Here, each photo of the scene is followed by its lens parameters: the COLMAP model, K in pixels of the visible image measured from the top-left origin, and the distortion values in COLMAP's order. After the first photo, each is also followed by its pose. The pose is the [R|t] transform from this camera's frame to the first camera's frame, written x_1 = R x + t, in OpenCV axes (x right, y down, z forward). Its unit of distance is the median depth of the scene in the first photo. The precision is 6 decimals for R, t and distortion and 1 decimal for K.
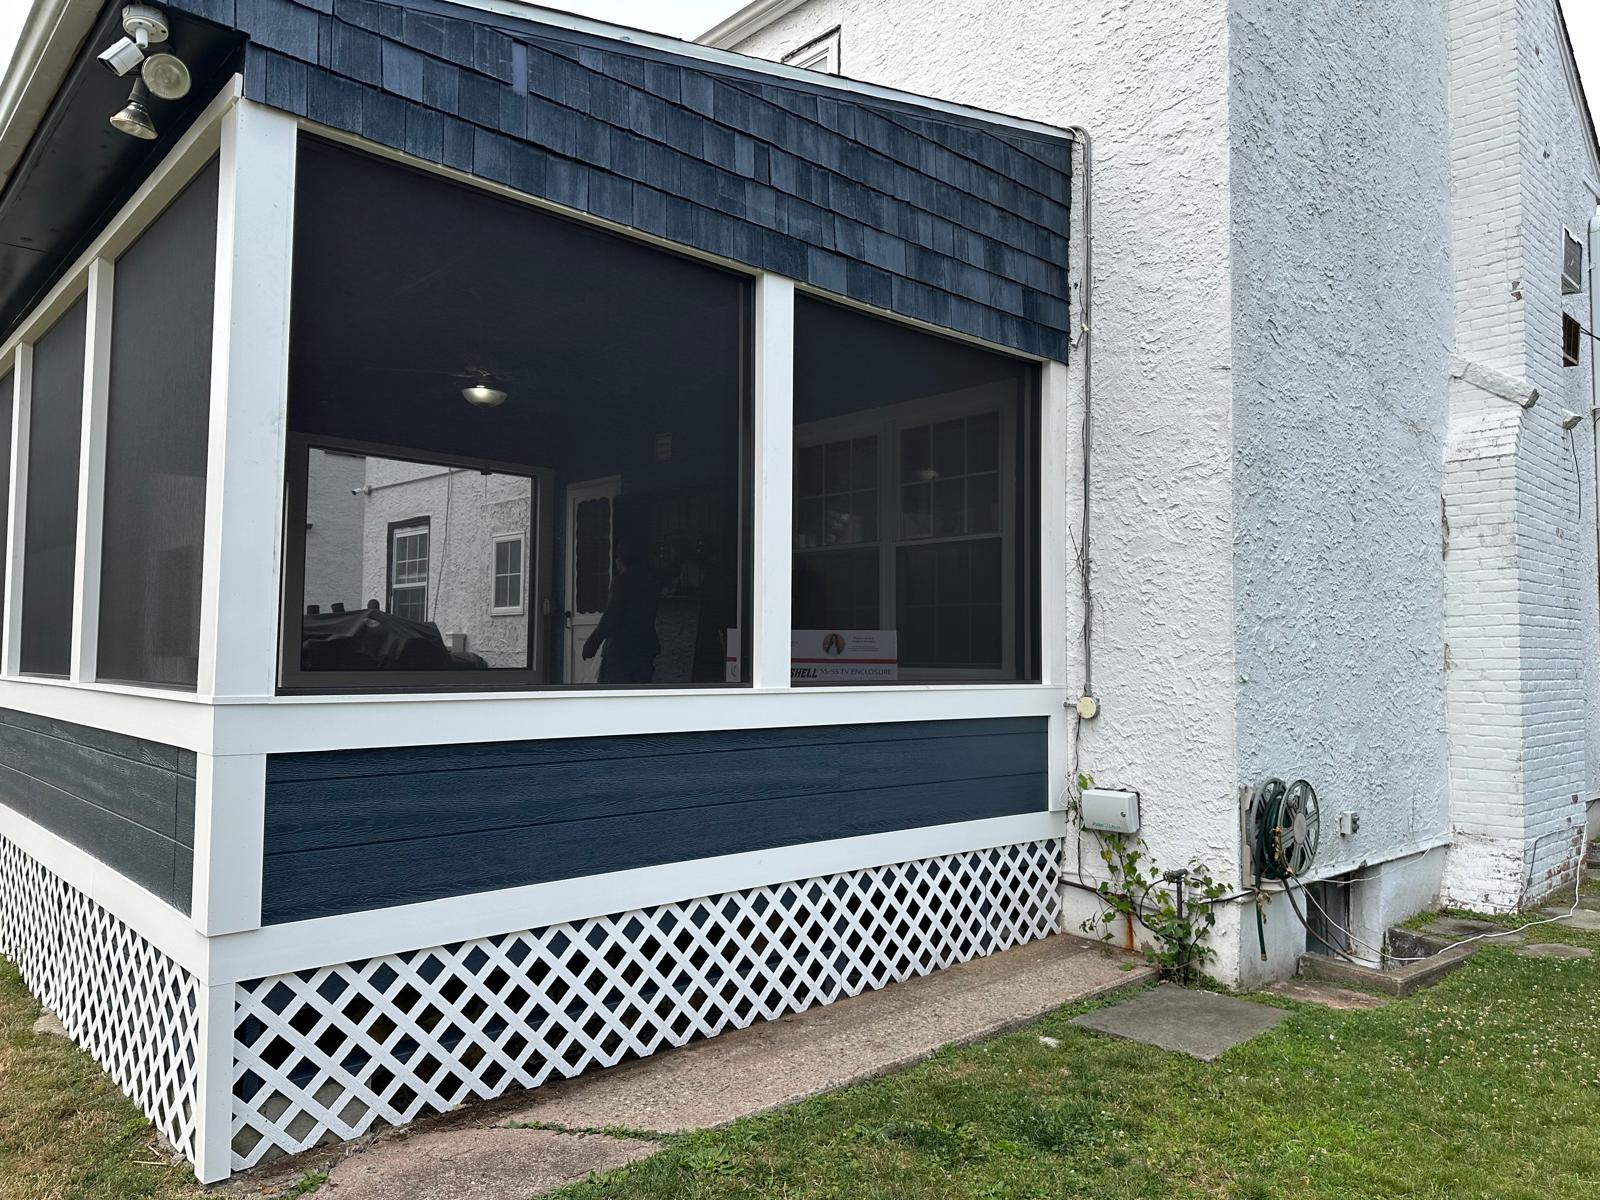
lens RADIAL K [[1126.6, 0, 803.5], [0, 1126.6, 597.2], [0, 0, 1]] dist [0.044647, -0.048298]
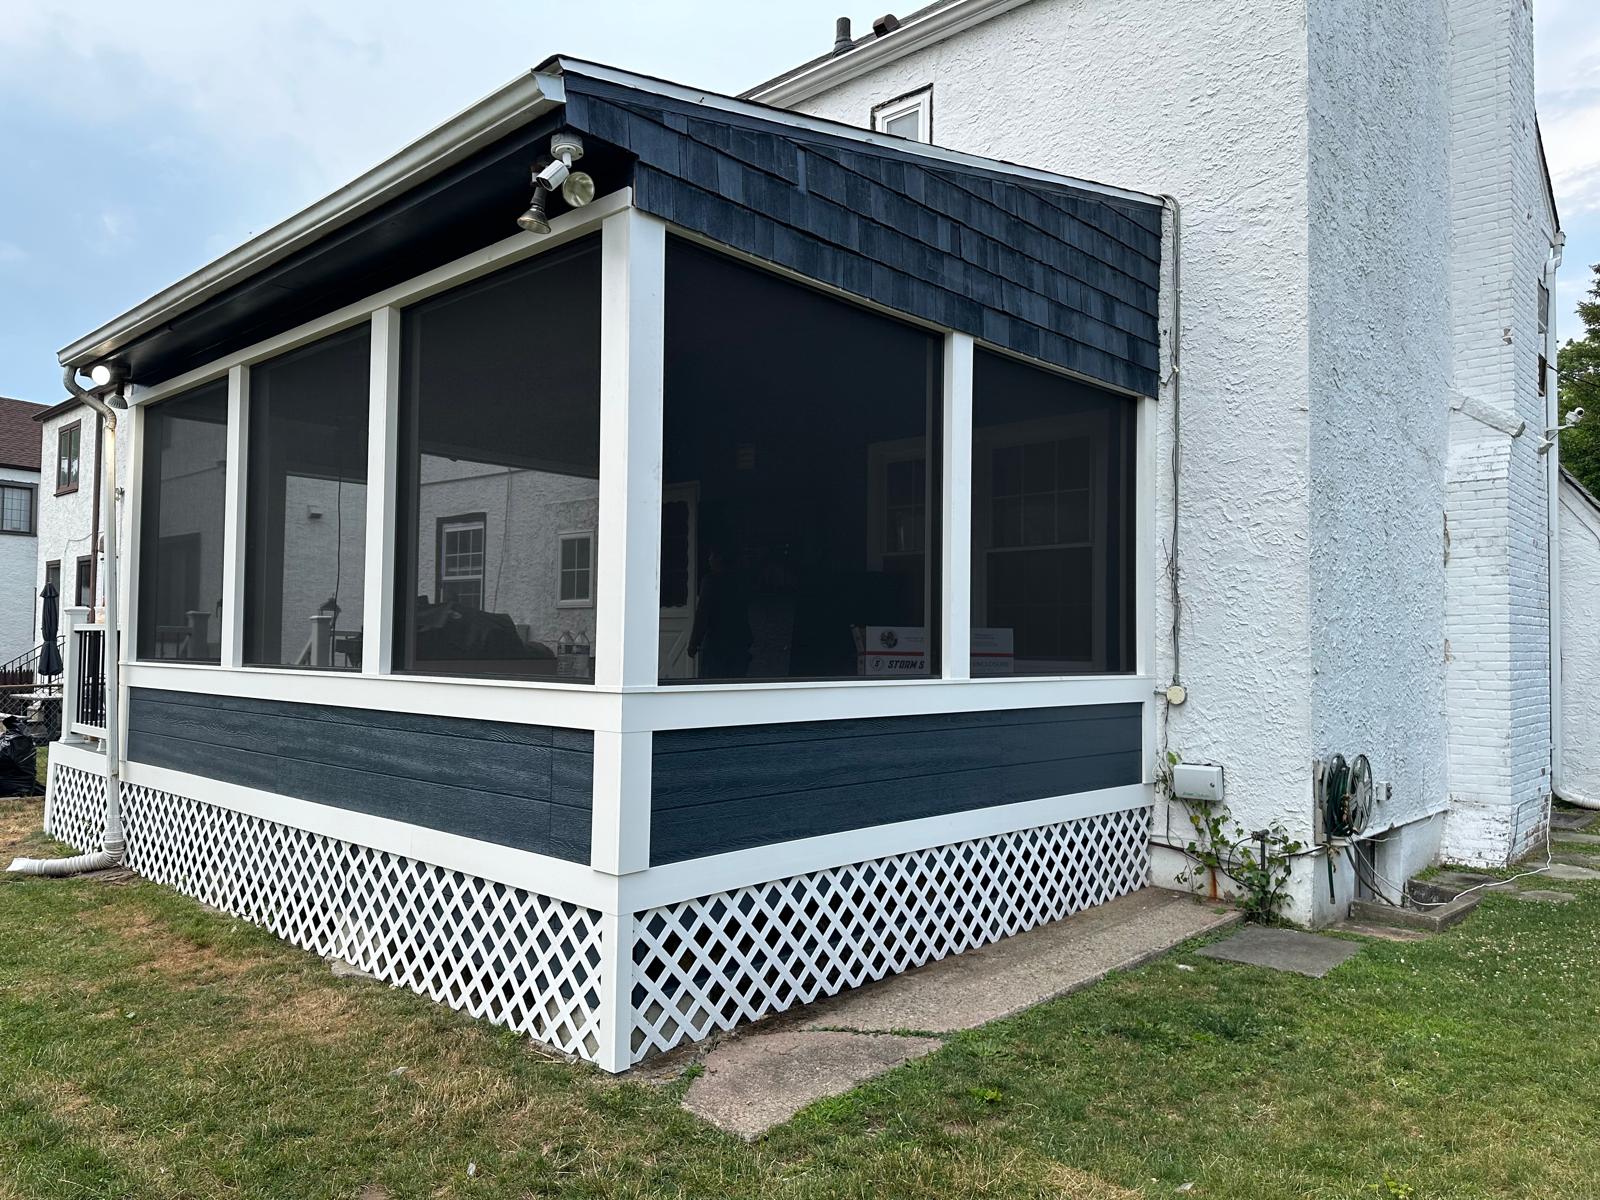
lens RADIAL K [[1126.6, 0, 806.7], [0, 1126.6, 599.9], [0, 0, 1]] dist [0.044647, -0.048298]
pose [[0.997313, 0.004999, 0.073093, -0.234553], [-0.006135, 0.999864, 0.015326, -0.017565], [-0.073007, -0.015734, 0.997207, -0.154102]]
